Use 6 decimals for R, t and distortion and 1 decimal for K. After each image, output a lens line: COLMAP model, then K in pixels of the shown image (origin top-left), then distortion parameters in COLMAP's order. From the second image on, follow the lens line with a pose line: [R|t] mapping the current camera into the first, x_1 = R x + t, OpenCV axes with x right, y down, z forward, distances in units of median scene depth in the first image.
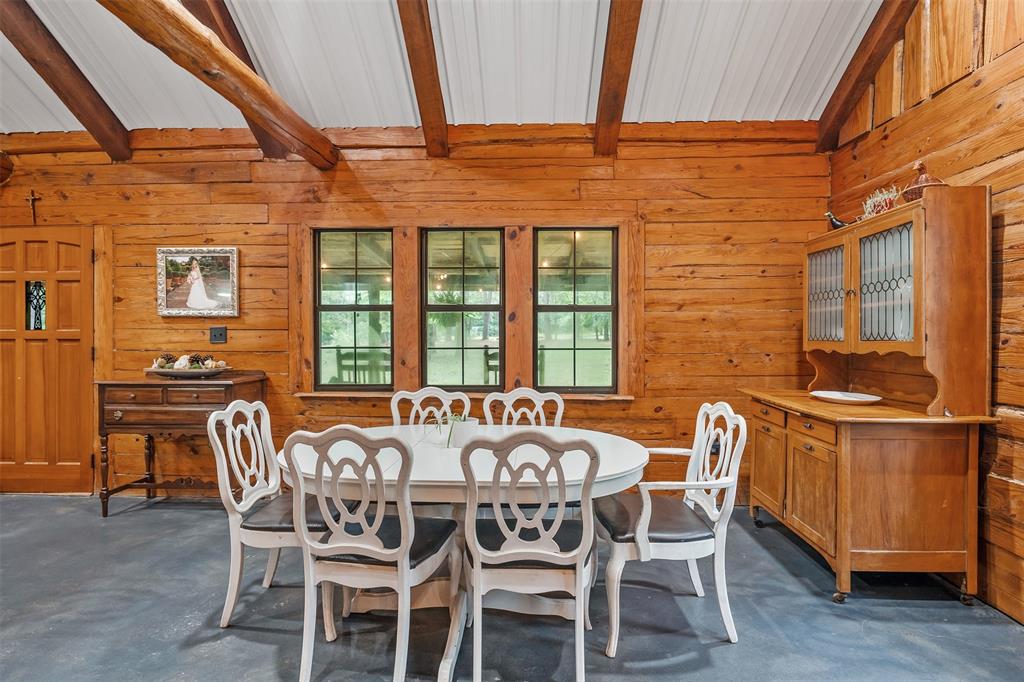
lens RADIAL K [[550.4, 0, 514.2], [0, 550.4, 339.8], [0, 0, 1]] dist [-0.004100, -0.001008]
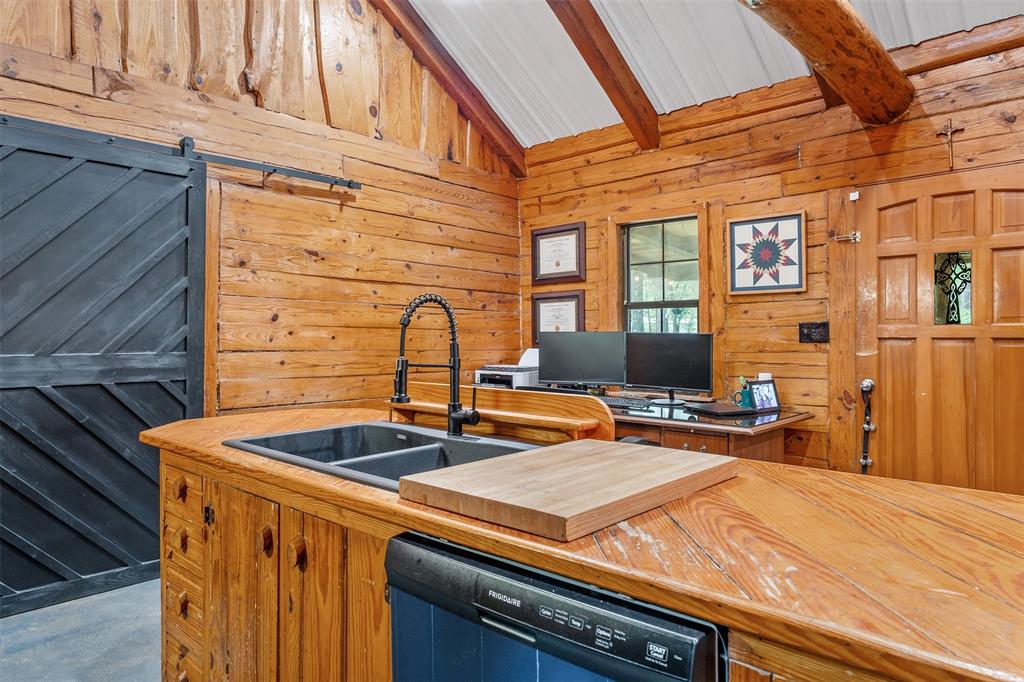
lens RADIAL K [[642.6, 0, 512.4], [0, 642.6, 340.7], [0, 0, 1]] dist [-0.000818, -0.000721]
pose [[0.771233, -0.000953, -0.636553, -0.784960], [0.000248, 0.999999, -0.001196, 0.003635], [0.636553, 0.000764, 0.771232, 0.038882]]
